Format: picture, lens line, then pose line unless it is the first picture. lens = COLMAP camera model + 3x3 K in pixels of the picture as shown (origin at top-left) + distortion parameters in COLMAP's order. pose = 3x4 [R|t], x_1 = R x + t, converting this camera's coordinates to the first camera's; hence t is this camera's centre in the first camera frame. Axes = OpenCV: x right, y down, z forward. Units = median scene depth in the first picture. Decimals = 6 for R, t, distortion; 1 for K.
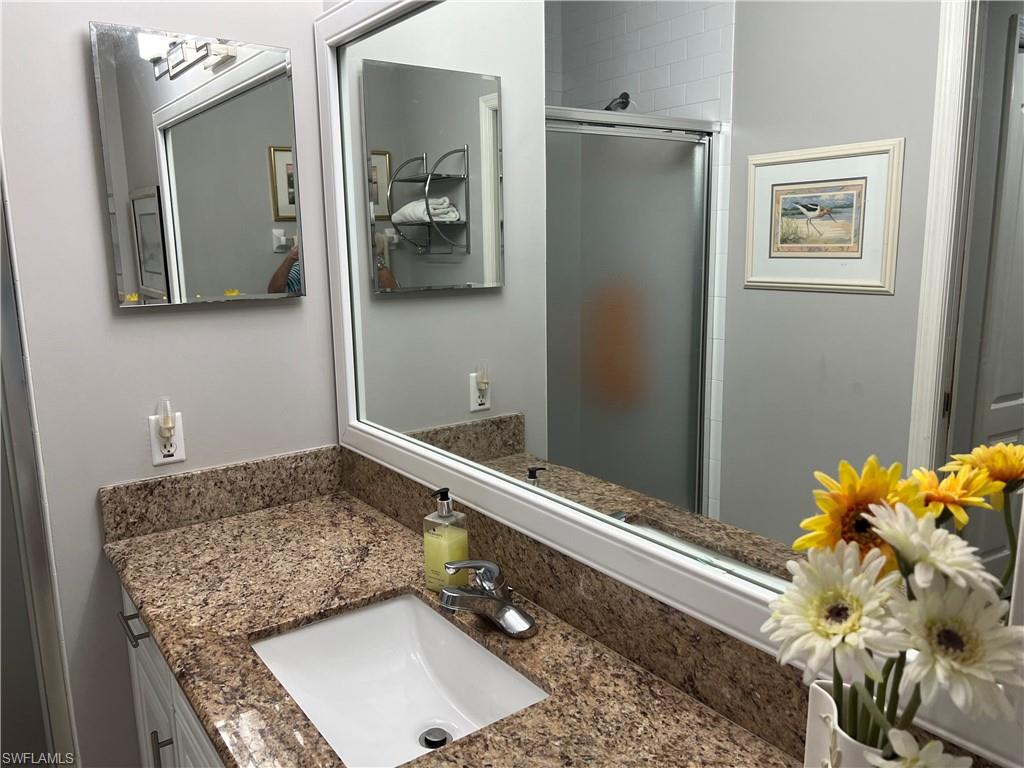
lens RADIAL K [[766.8, 0, 511.1], [0, 766.8, 380.7], [0, 0, 1]] dist [0.060261, -0.077570]
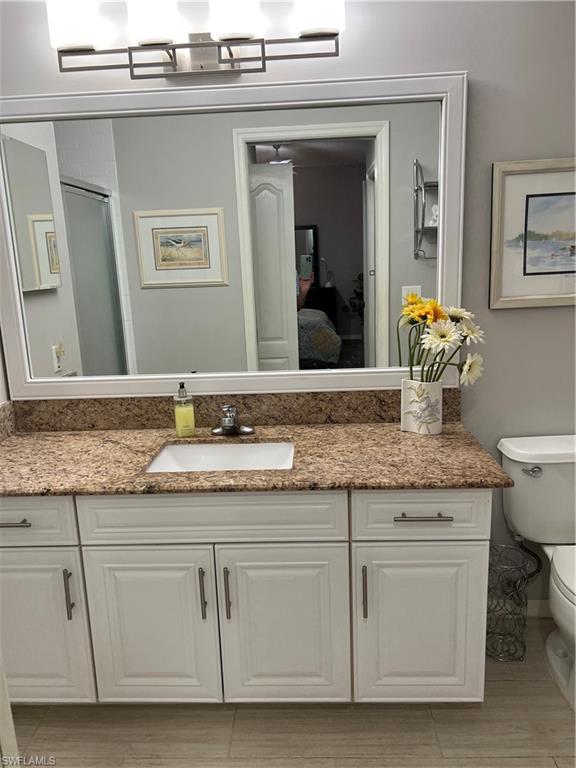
lens RADIAL K [[575.1, 0, 285.8], [0, 575.1, 383.0], [0, 0, 1]] dist [0.060261, -0.077570]
pose [[0.618735, -0.169568, 0.767082, -0.639009], [0.170640, 0.982124, 0.079464, 0.047679], [-0.766844, 0.081727, 0.636609, -0.057382]]
